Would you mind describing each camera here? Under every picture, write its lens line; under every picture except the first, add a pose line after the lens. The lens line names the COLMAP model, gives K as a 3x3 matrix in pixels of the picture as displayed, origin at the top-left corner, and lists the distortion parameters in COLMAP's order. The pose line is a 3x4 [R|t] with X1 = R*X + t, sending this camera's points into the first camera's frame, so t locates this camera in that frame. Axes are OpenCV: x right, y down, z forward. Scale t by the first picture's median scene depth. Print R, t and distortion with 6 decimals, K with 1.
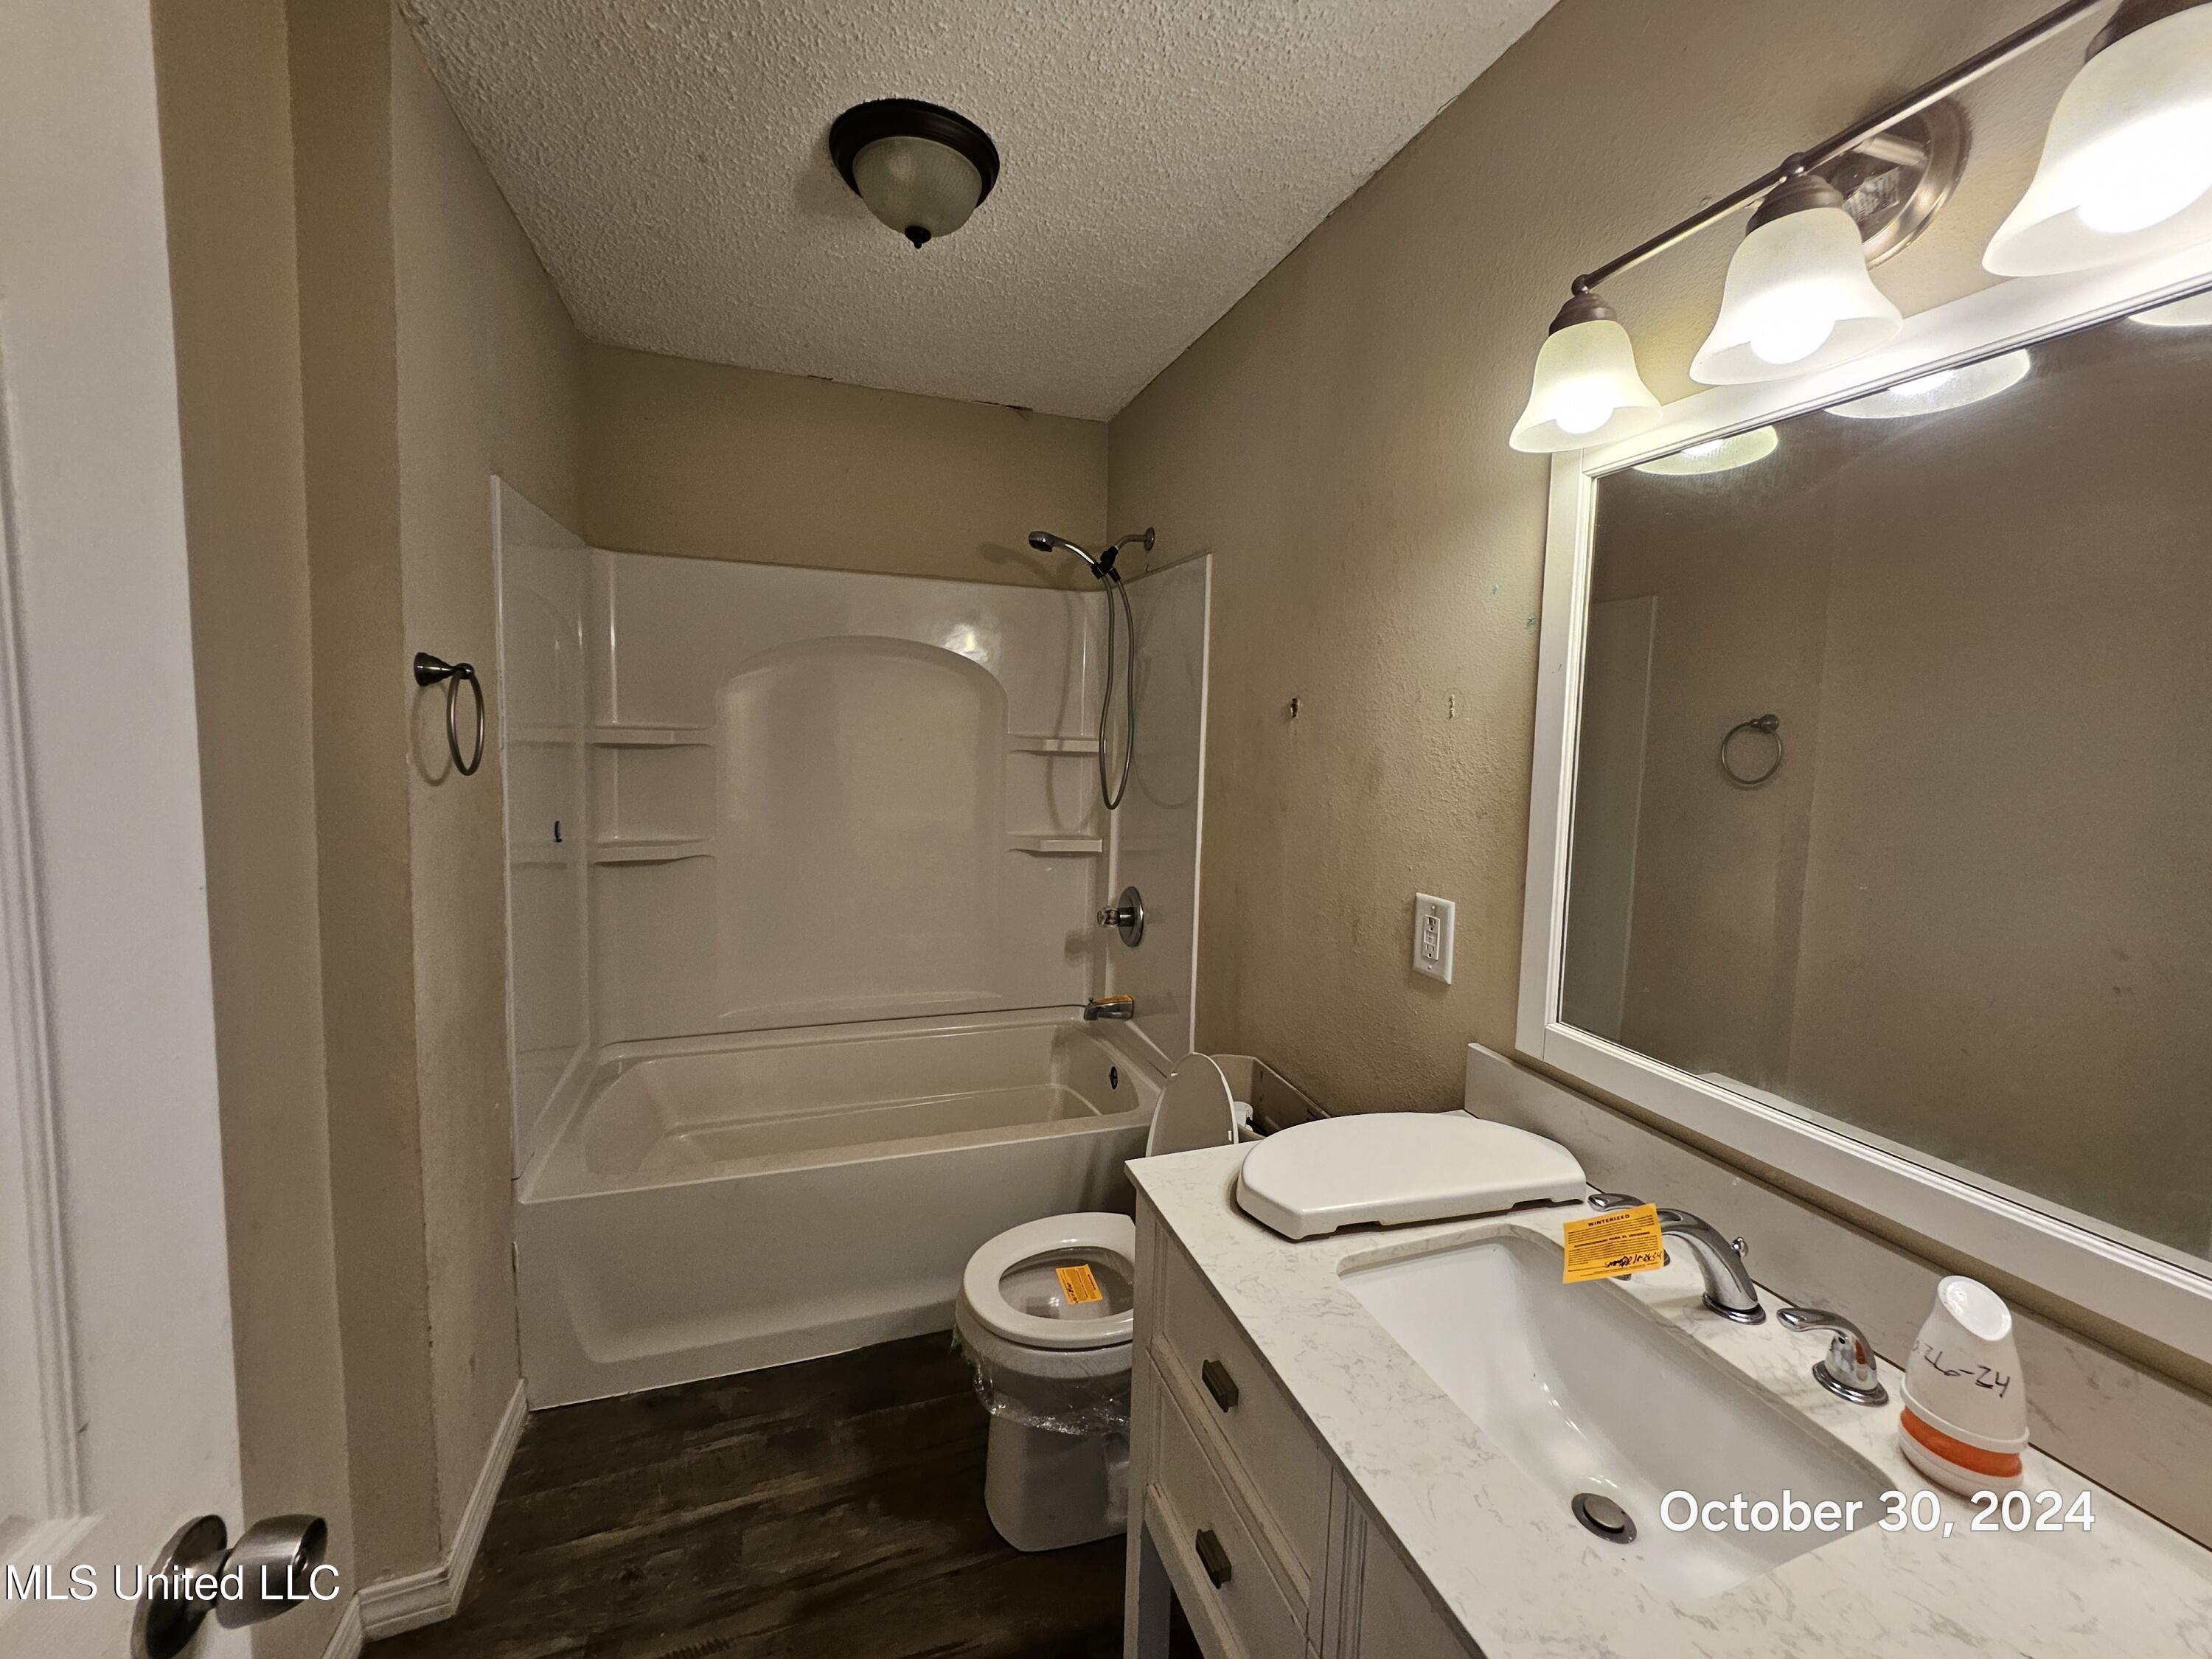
lens RADIAL K [[878.2, 0, 1104.7], [0, 878.2, 806.5], [0, 0, 1]] dist [0.000708, -0.000002]
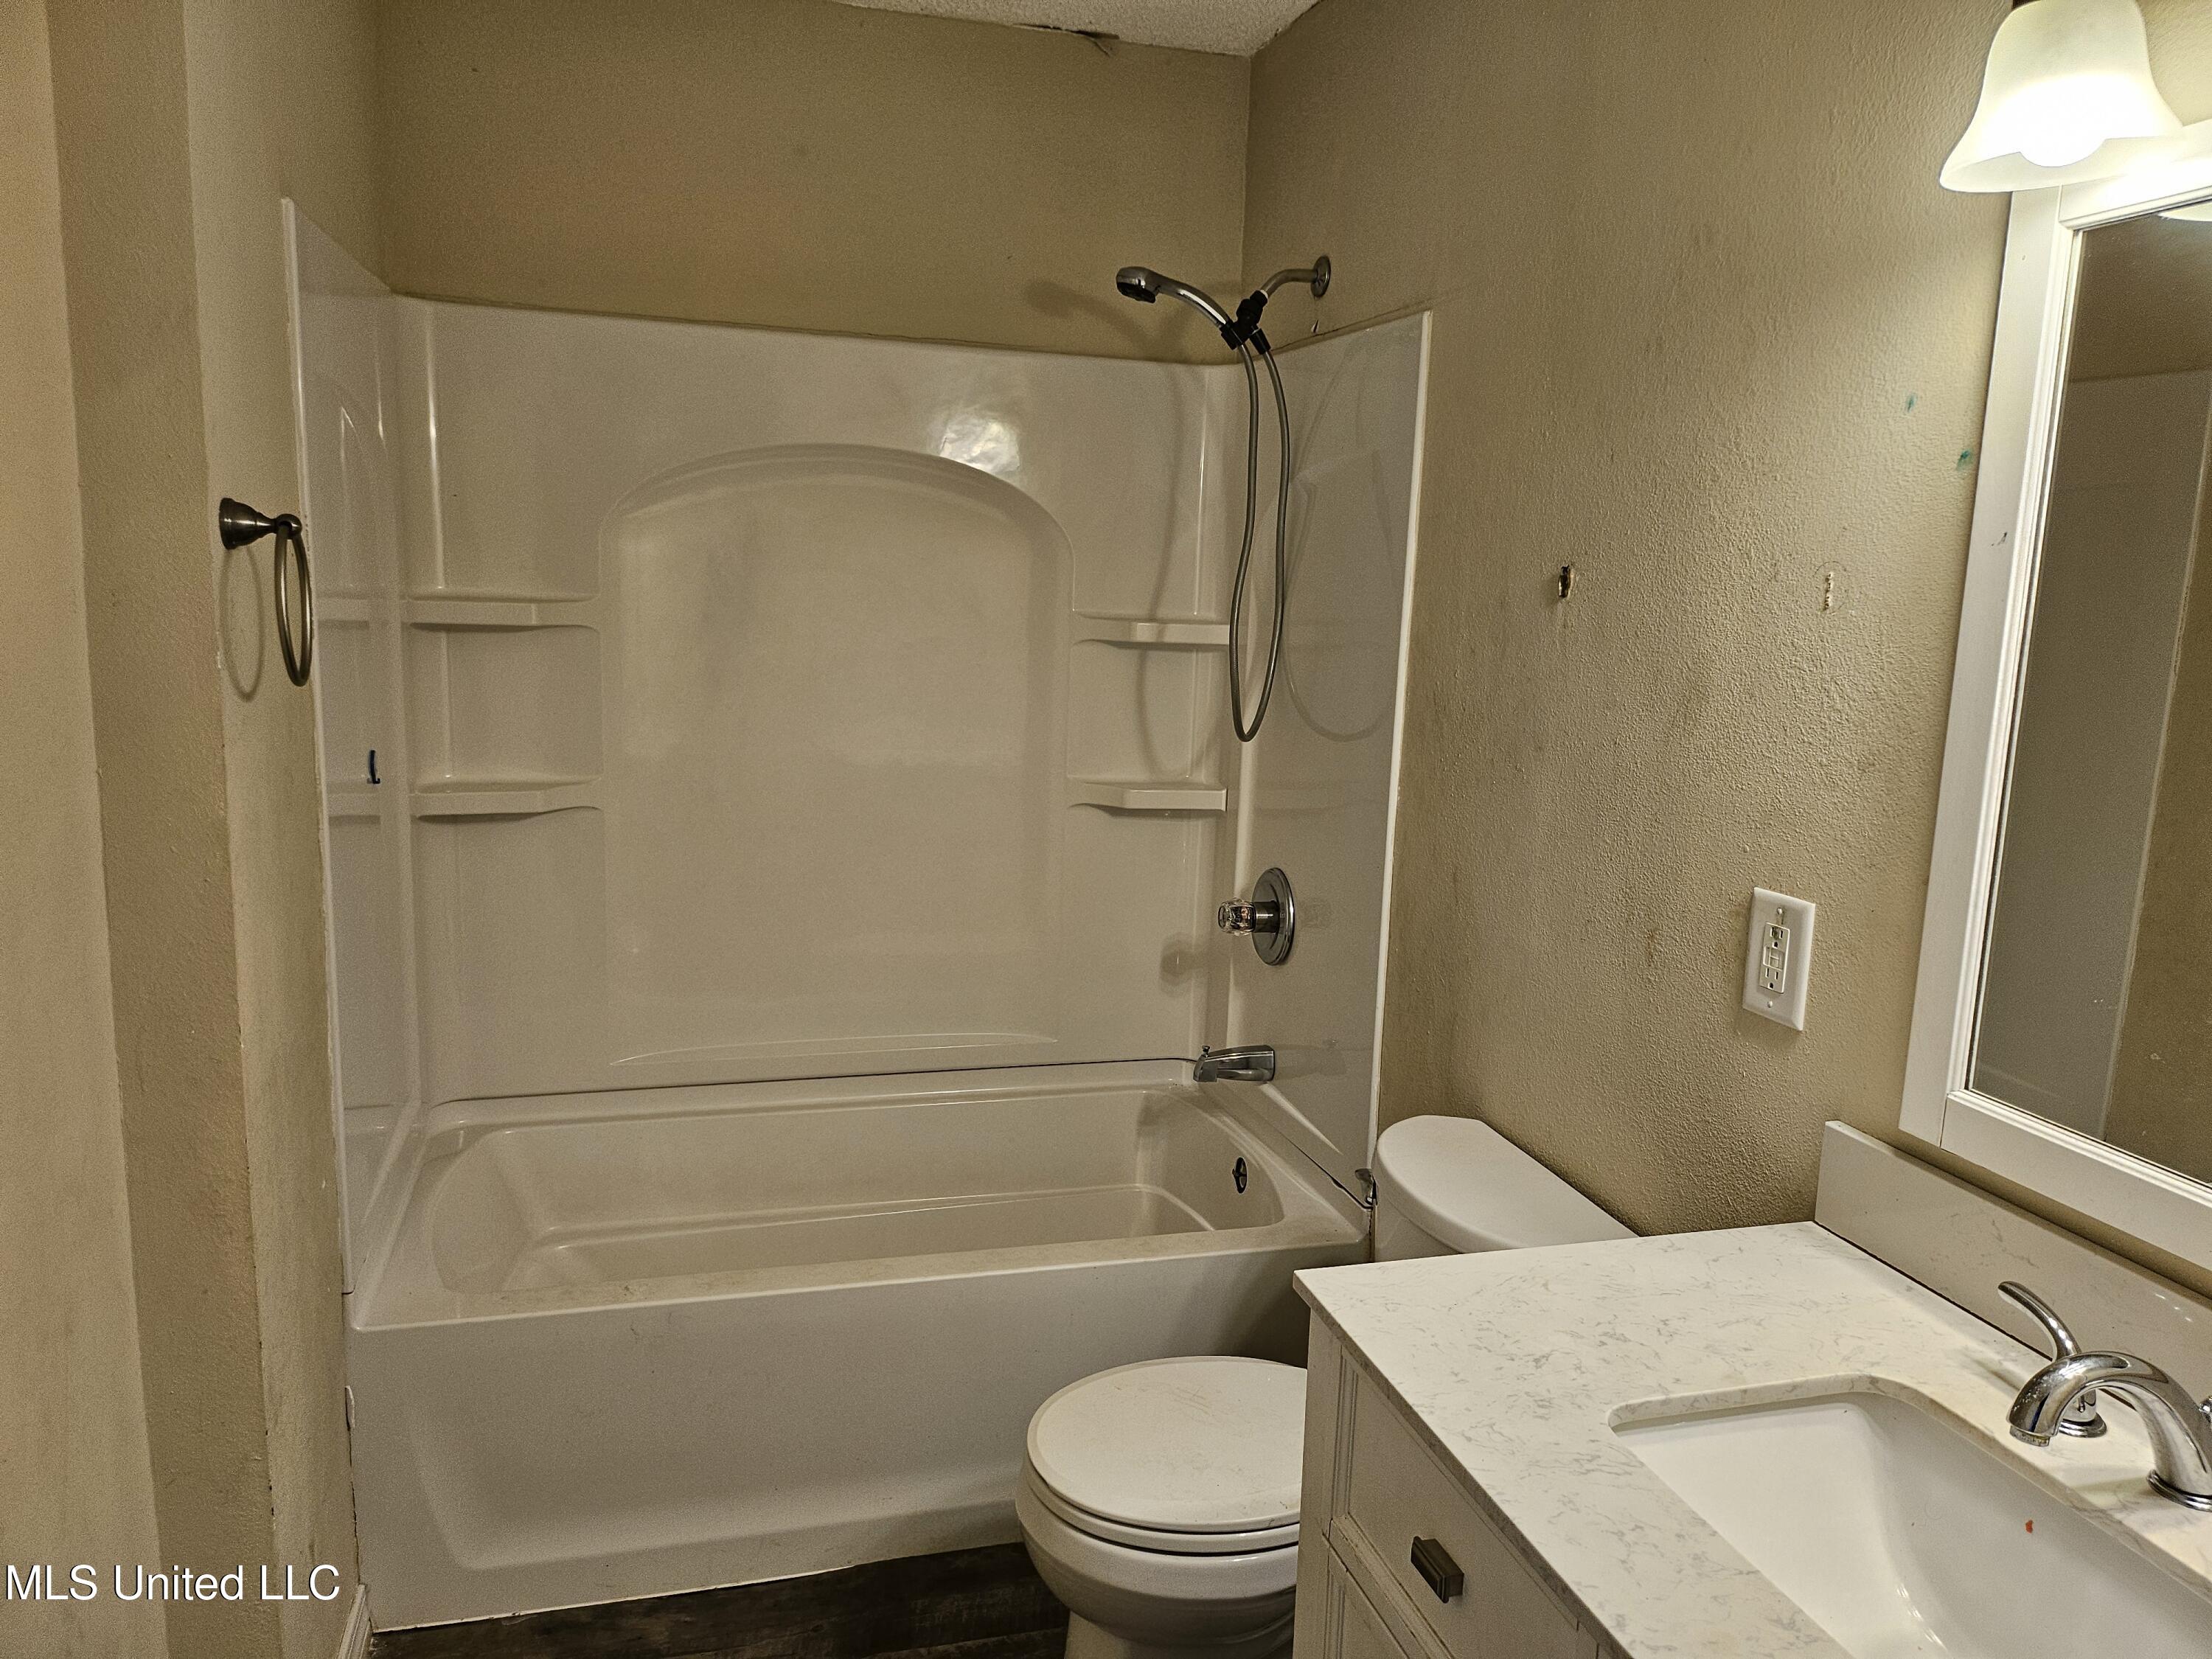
lens RADIAL K [[1545.4, 0, 1110.1], [0, 1545.4, 860.1], [0, 0, 1]] dist [0.076987, -0.083259]
pose [[0.998182, 0.016311, -0.058027, -0.029248], [-0.011122, 0.996001, 0.088651, -0.010860], [0.059240, -0.087845, 0.994371, -0.097985]]
